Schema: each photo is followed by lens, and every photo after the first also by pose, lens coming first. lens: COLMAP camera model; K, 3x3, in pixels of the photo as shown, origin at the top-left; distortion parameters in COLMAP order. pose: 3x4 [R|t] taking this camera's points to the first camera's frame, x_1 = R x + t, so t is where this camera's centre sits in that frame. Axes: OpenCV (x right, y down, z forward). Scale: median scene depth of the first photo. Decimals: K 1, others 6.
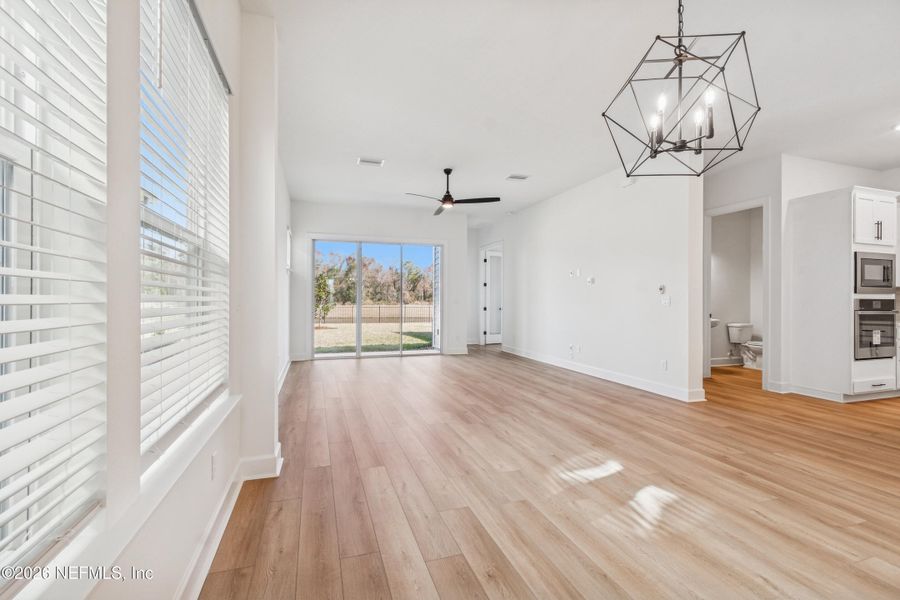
lens RADIAL K [[394.6, 0, 450.0], [0, 394.6, 300.0], [0, 0, 1]] dist [0.002761, 0.000032]
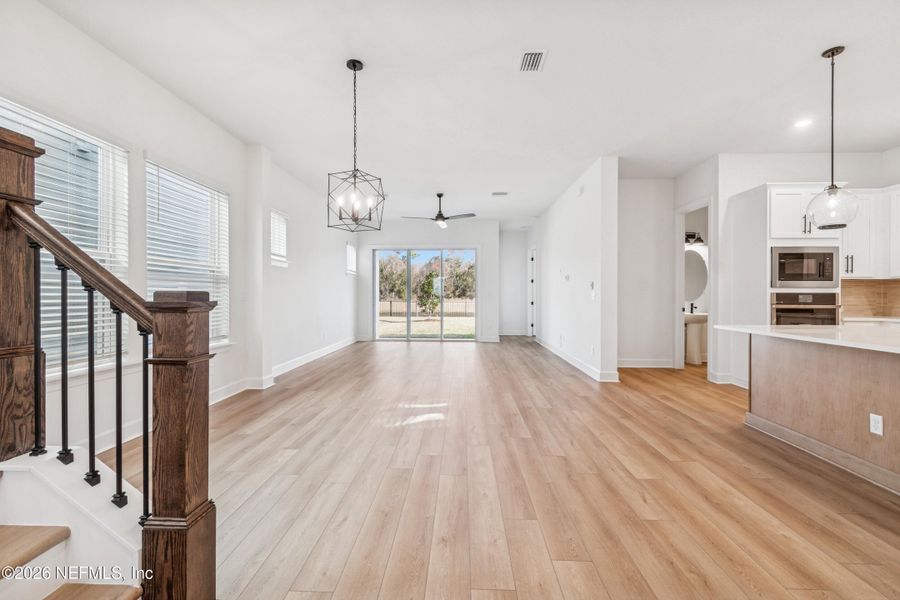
lens RADIAL K [[398.5, 0, 448.5], [0, 398.5, 296.3], [0, 0, 1]] dist [-0.017045, -0.000084]
pose [[0.934706, -0.002496, -0.355414, 0.602721], [0.003077, 0.999995, 0.001070, 0.002622], [0.355410, -0.002093, 0.934708, -0.257132]]
